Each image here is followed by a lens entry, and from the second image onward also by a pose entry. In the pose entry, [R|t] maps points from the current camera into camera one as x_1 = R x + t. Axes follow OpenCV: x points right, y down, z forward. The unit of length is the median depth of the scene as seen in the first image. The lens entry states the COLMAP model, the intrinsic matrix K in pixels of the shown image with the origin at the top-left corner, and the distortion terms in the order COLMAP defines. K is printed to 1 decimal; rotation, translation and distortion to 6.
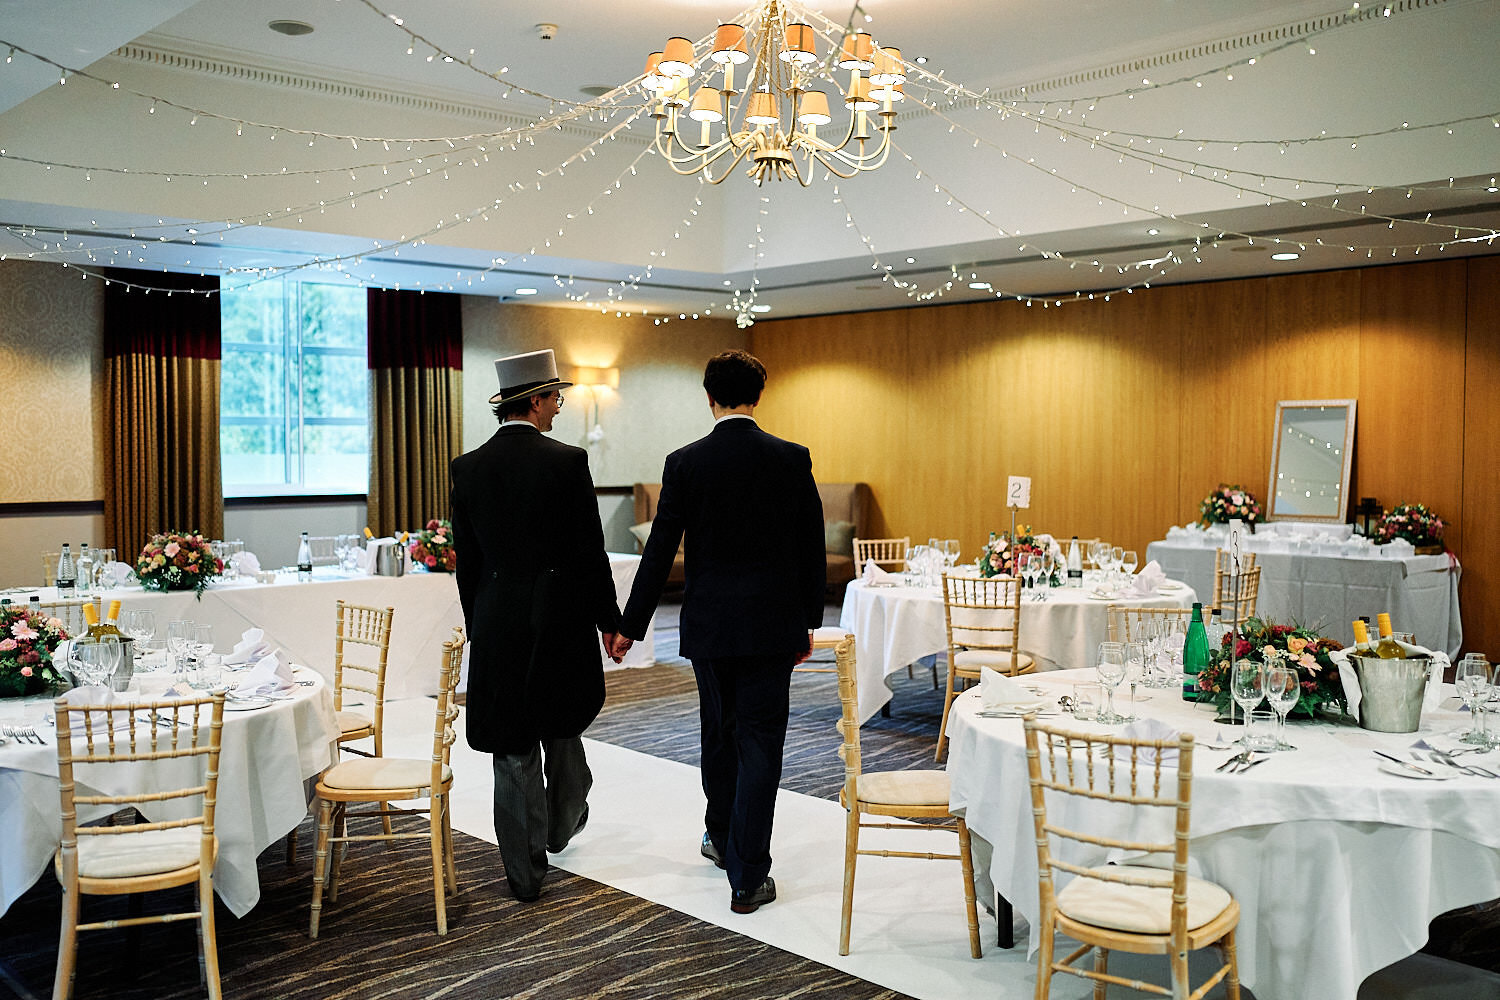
lens RADIAL K [[1473.7, 0, 750.0], [0, 1473.7, 500.0], [0, 0, 1]] dist [-0.020046, -0.028561]
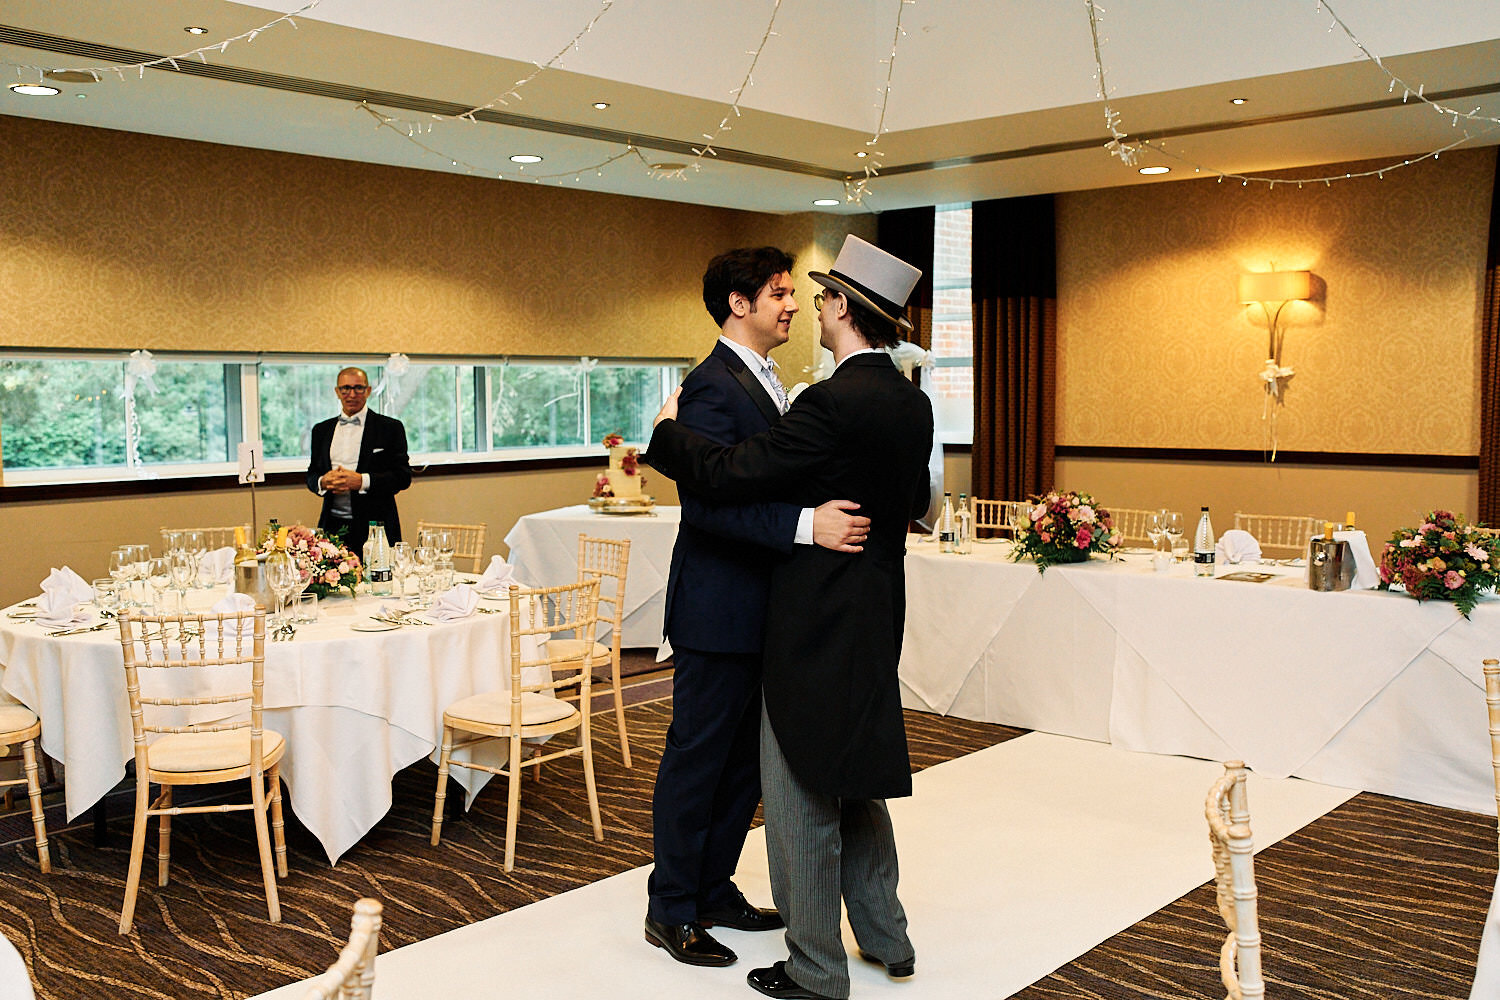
lens RADIAL K [[1473.7, 0, 750.0], [0, 1473.7, 500.0], [0, 0, 1]] dist [-0.020046, -0.028561]
pose [[0.086008, 0.073286, -0.993595, 0.305478], [-0.032667, 0.996962, 0.070706, -0.019368], [0.995759, 0.026377, 0.088141, 0.571048]]
